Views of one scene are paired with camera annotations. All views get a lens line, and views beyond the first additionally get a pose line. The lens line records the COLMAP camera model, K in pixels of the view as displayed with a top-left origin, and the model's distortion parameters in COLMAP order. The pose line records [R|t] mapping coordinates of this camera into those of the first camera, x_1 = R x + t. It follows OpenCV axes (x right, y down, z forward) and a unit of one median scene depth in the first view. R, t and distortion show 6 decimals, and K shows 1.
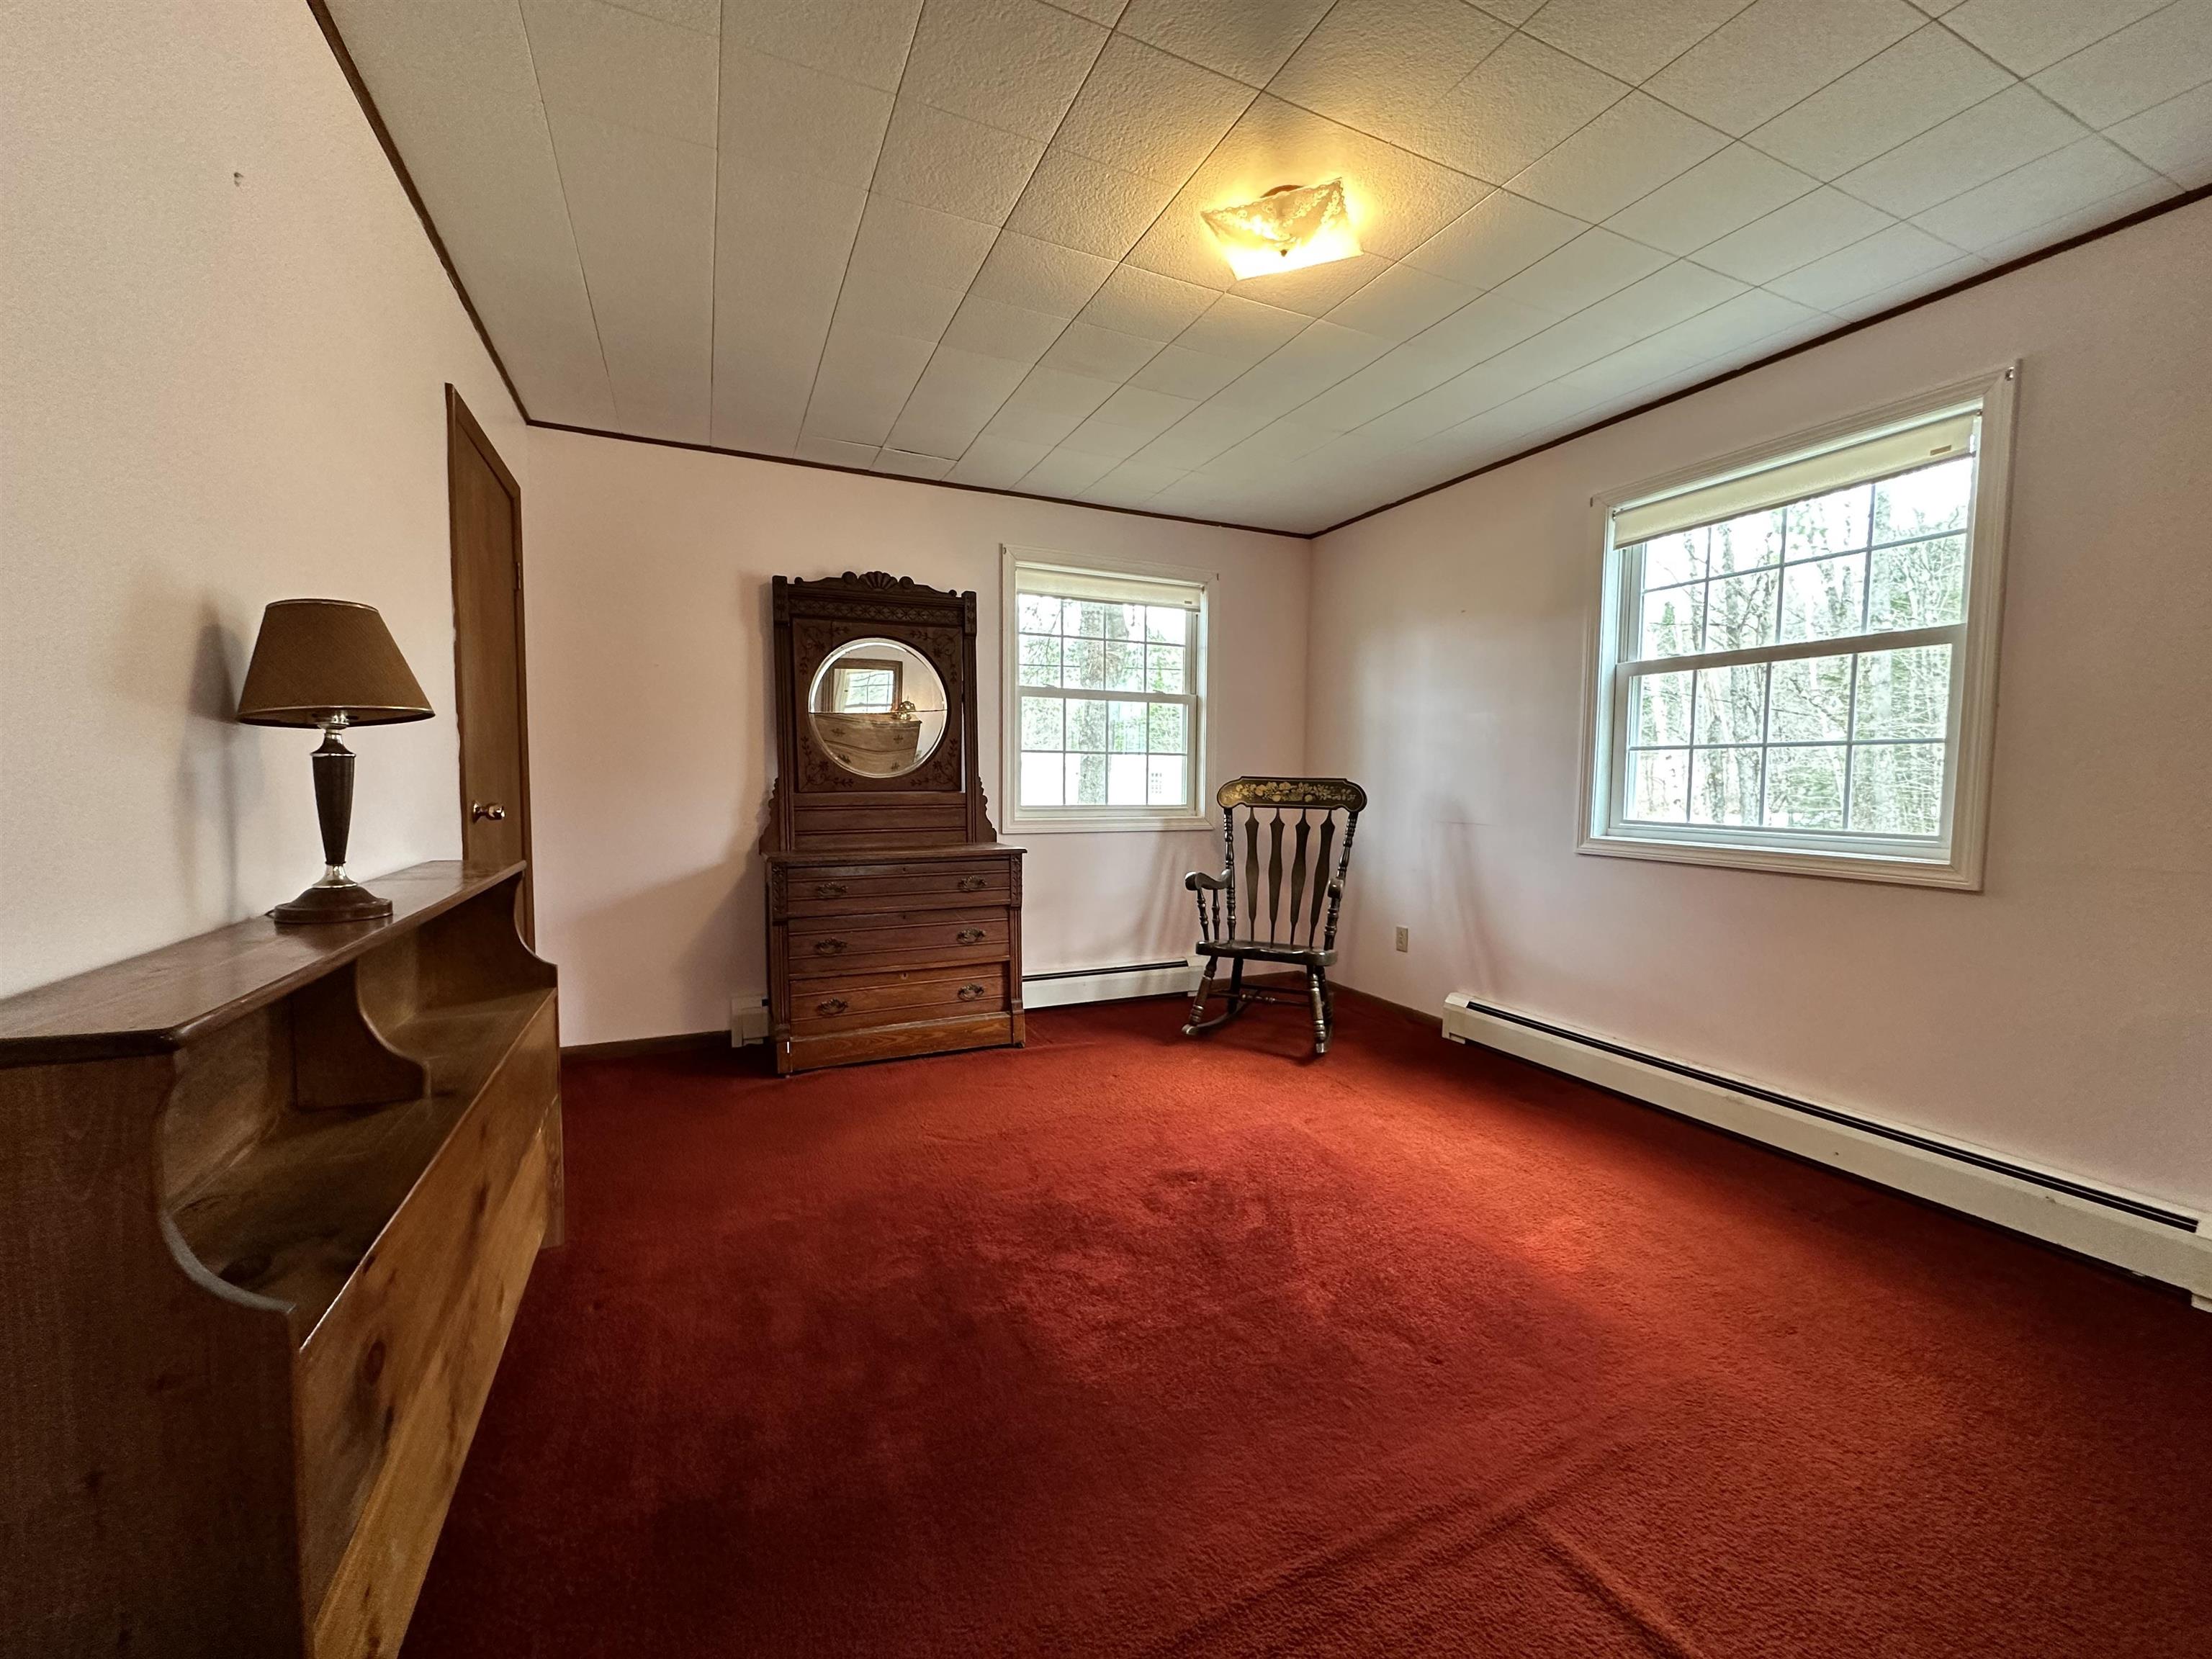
lens RADIAL K [[883.1, 0, 1105.5], [0, 883.1, 836.0], [0, 0, 1]] dist [-0.001719, -0.000380]
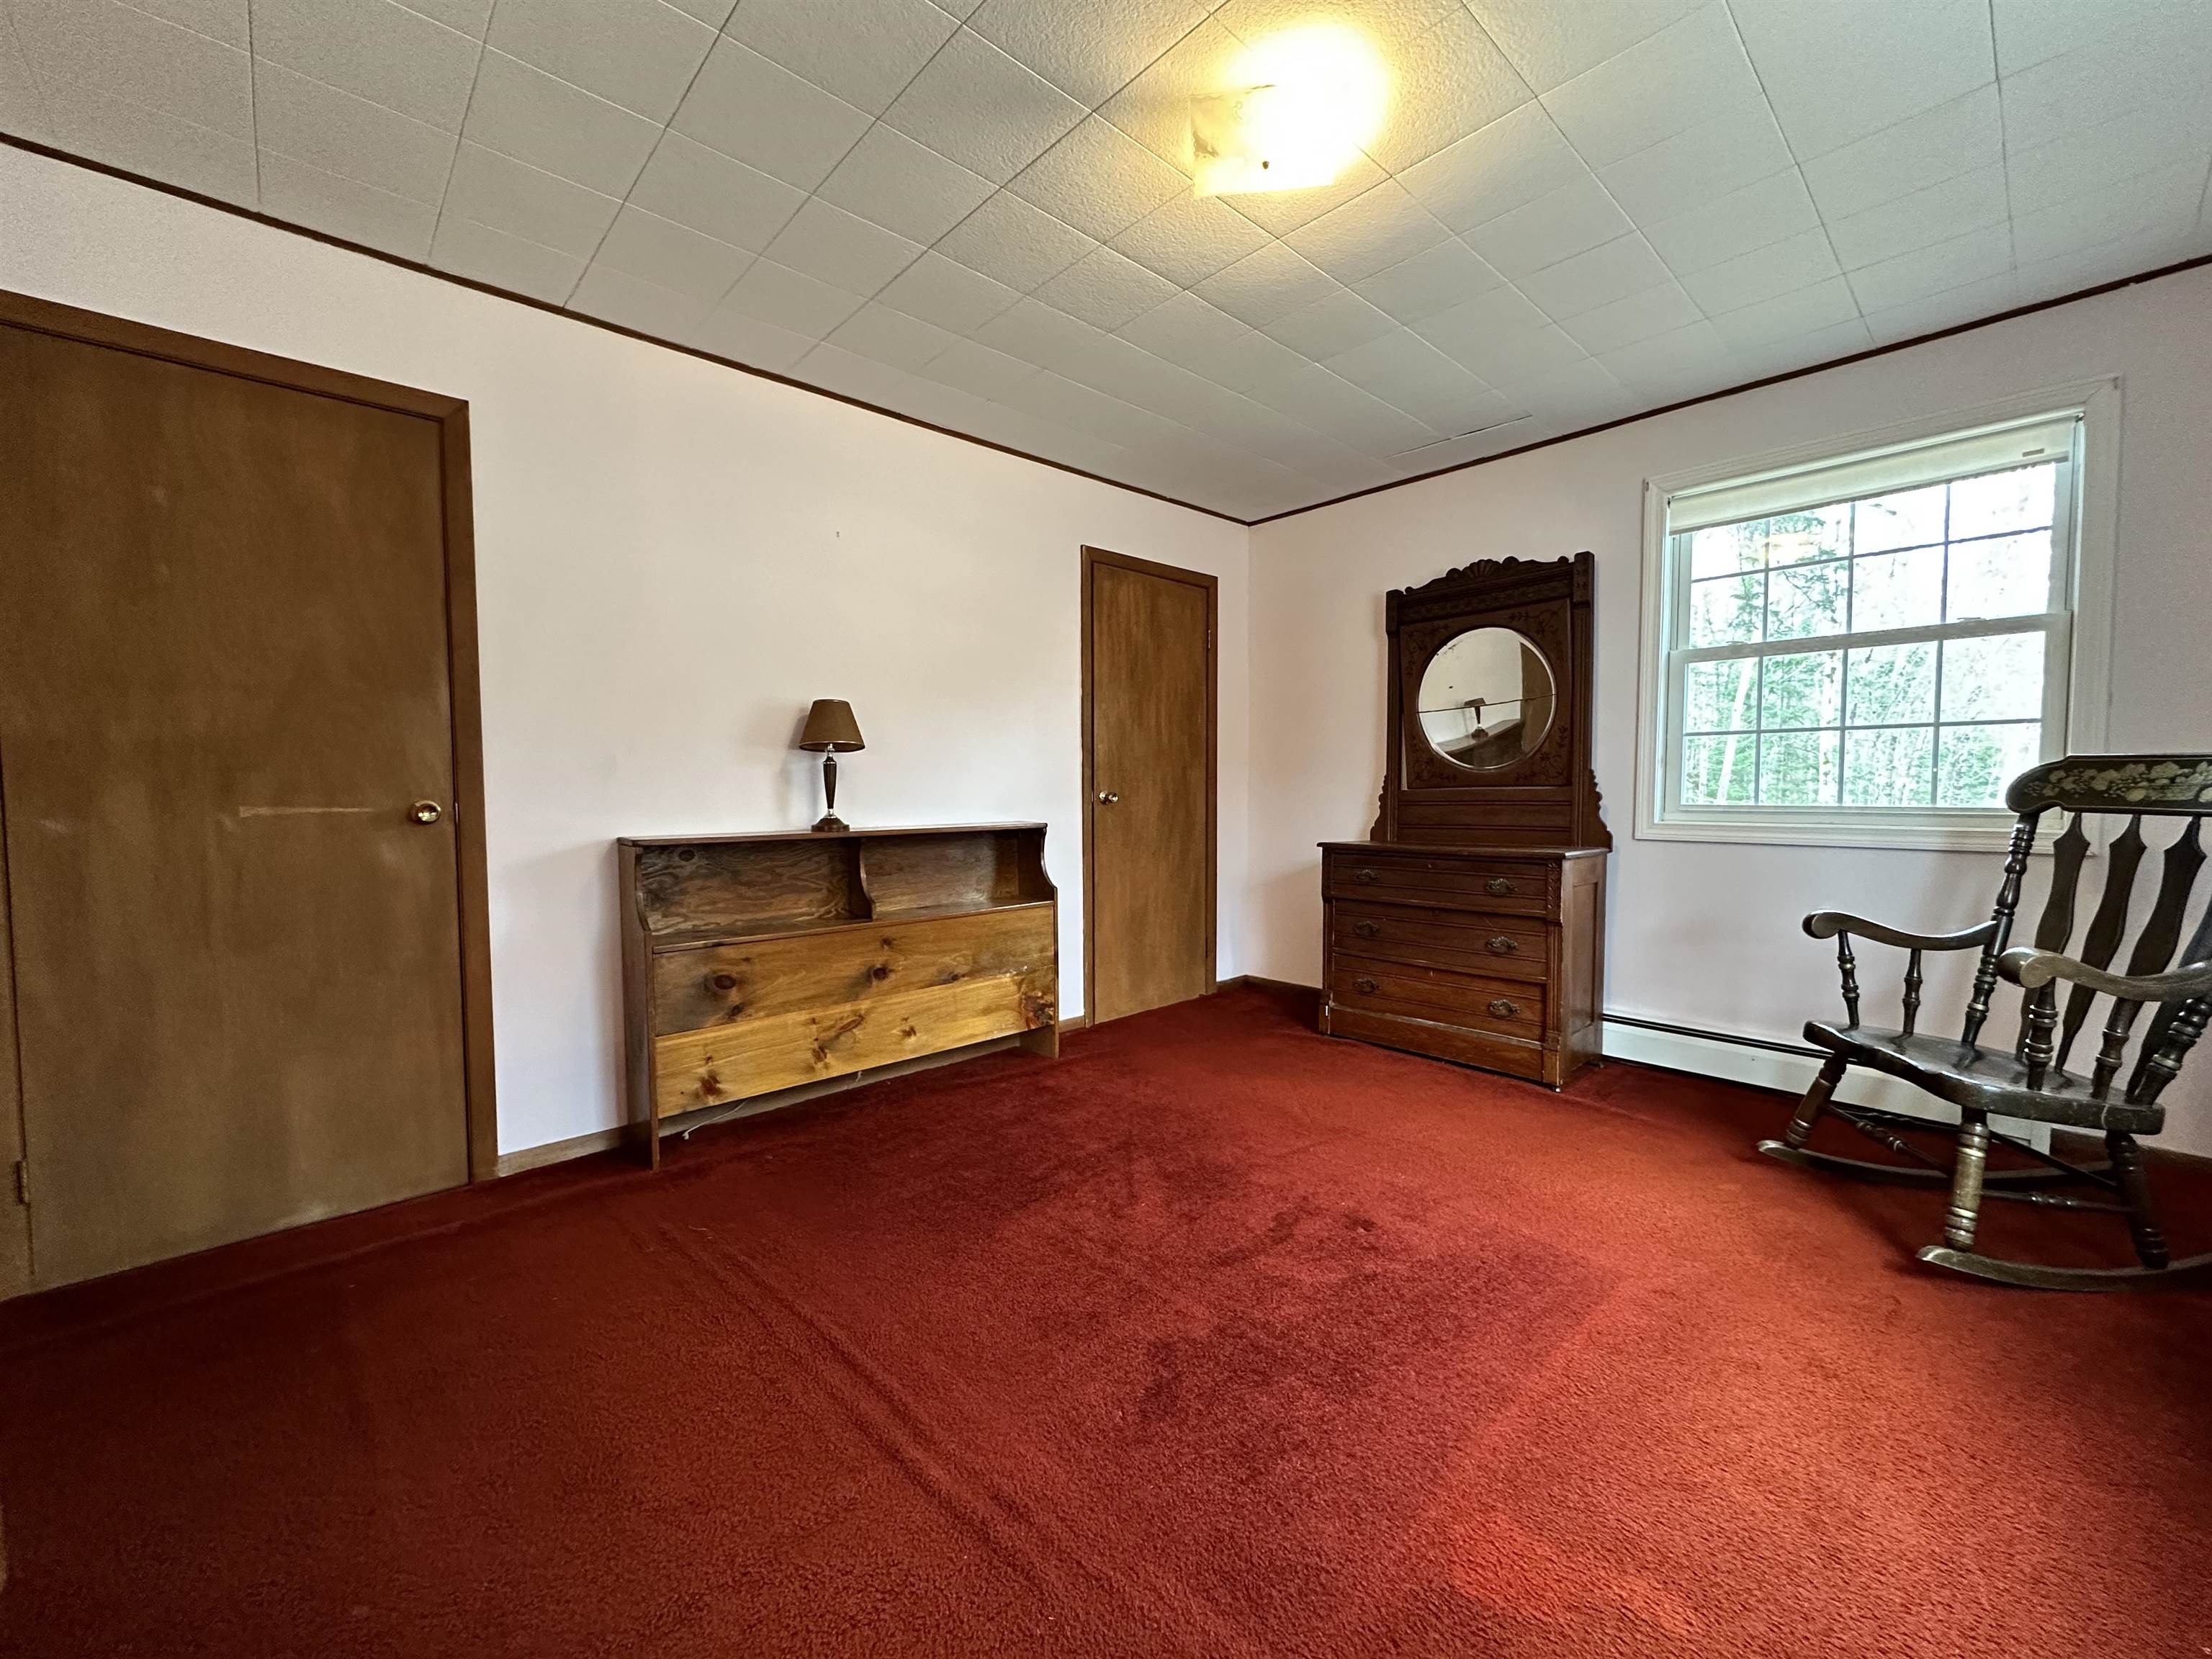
lens RADIAL K [[883.1, 0, 1100.7], [0, 883.1, 831.2], [0, 0, 1]] dist [-0.001719, -0.000380]
pose [[0.307049, 0.039126, -0.950889, 0.566649], [-0.055829, 0.998174, 0.023044, -0.001096], [0.950055, 0.046012, 0.308673, 0.328351]]
